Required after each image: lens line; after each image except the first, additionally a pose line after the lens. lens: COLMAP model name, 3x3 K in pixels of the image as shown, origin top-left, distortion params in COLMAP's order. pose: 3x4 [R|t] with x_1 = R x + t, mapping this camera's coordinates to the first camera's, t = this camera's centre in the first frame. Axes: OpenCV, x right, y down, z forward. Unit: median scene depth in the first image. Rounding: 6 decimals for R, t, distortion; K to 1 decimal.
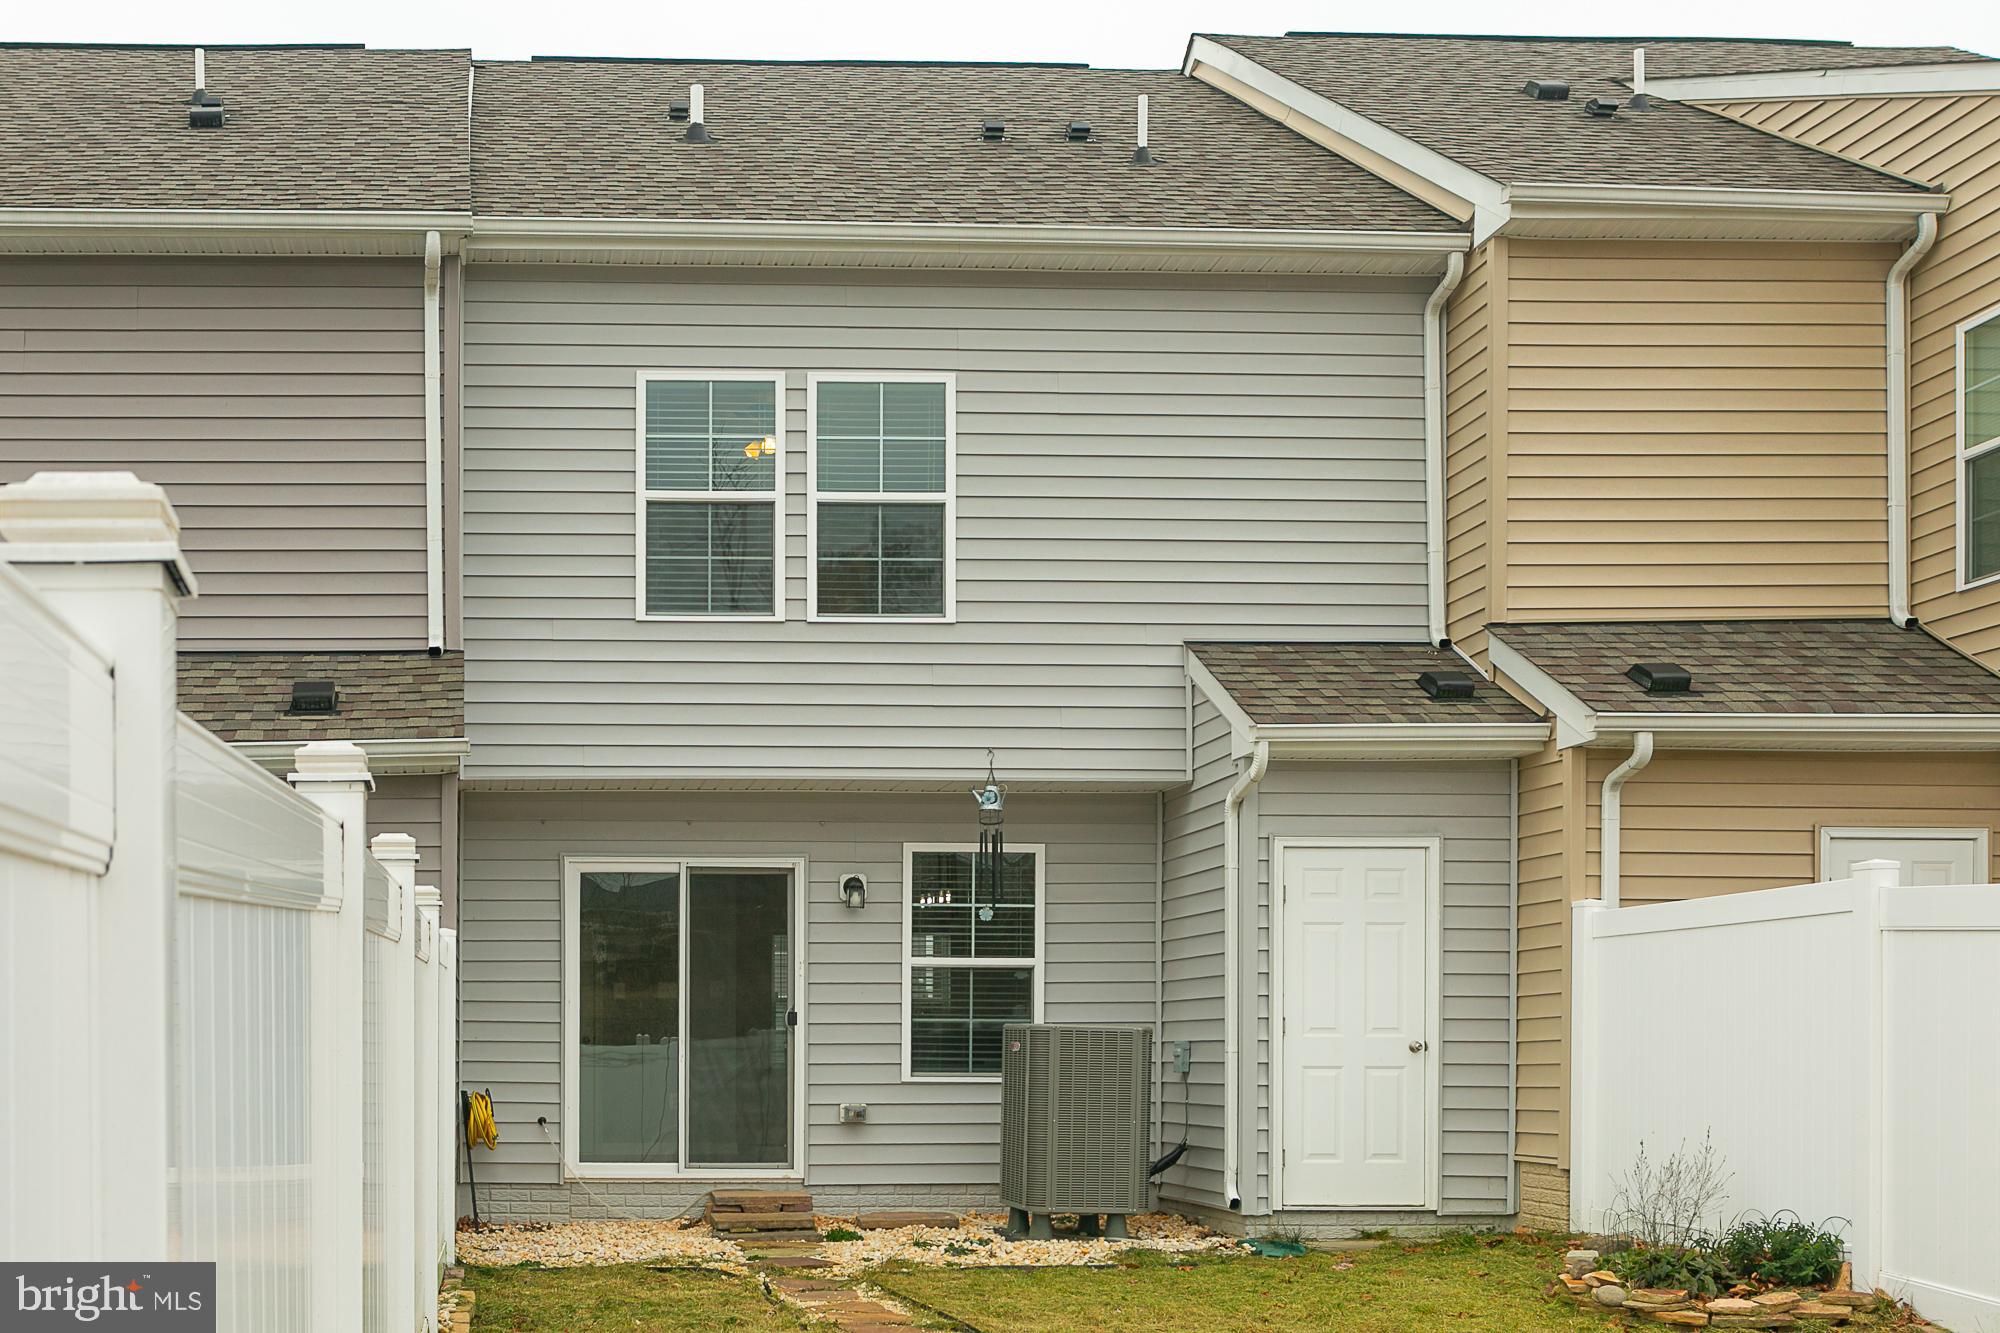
lens RADIAL K [[2574.8, 0, 550.5], [0, 2574.8, 1026.0], [0, 0, 1]] dist [-0.013866, 0.022302]
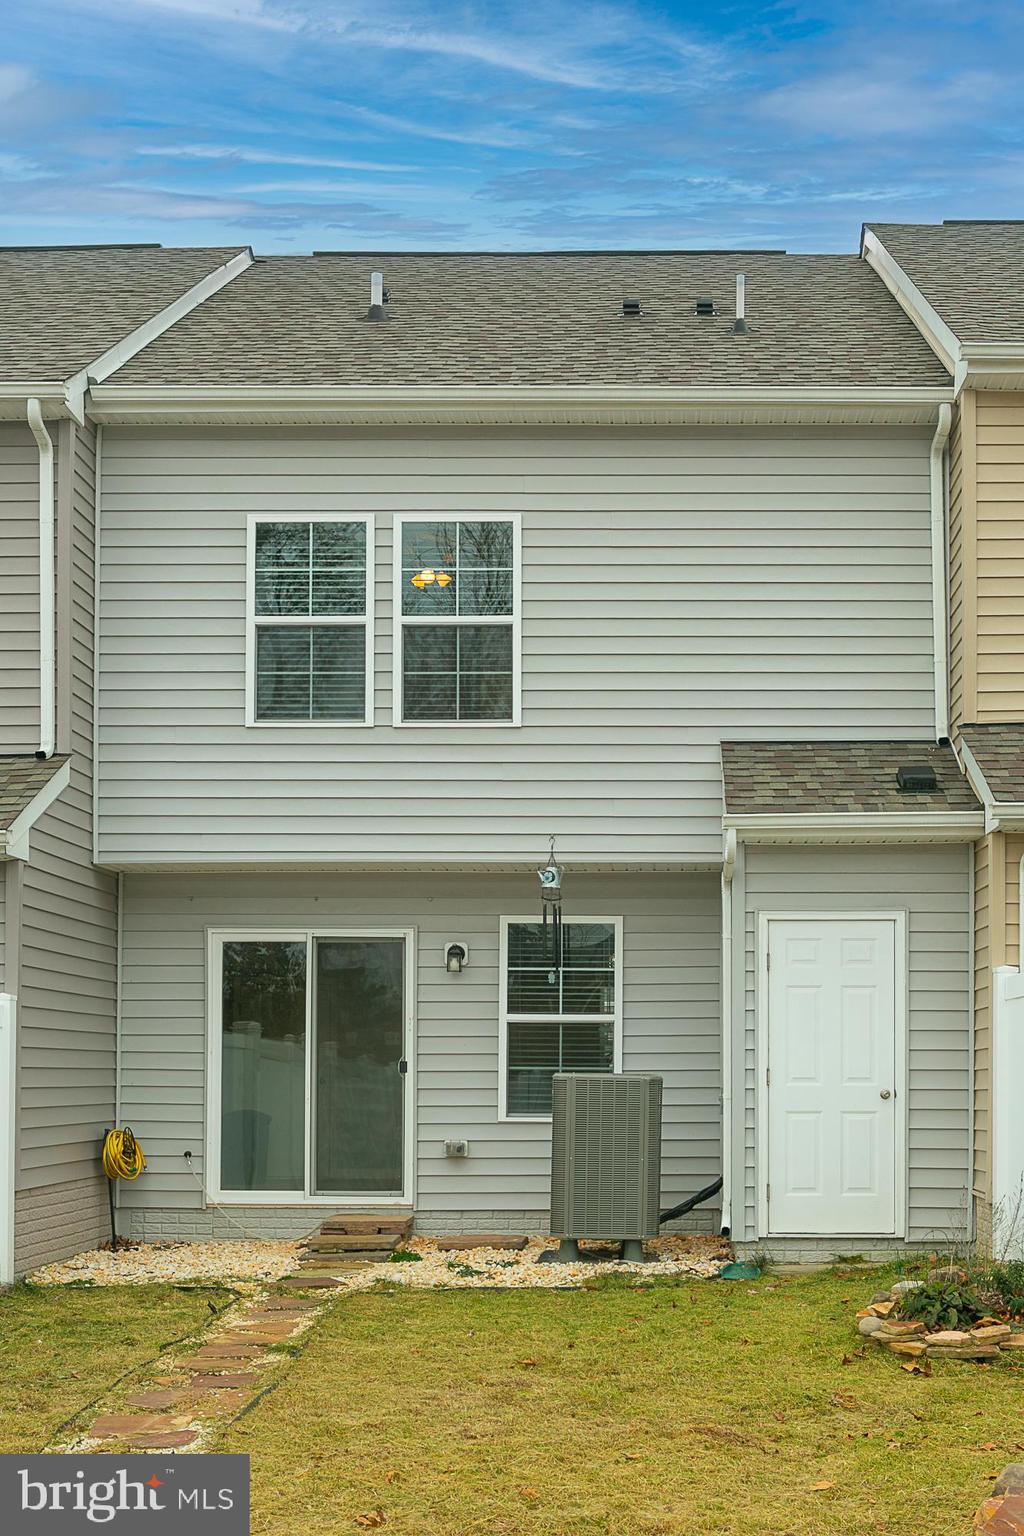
lens RADIAL K [[2127.6, 0, 636.3], [0, 2127.6, 978.4], [0, 0, 1]] dist [-0.001664, 0.001282]
pose [[0.998842, -0.001117, -0.048095, 0.255919], [-0.000537, 0.999409, -0.034359, -0.010256], [0.048105, 0.034345, 0.998252, 0.048200]]
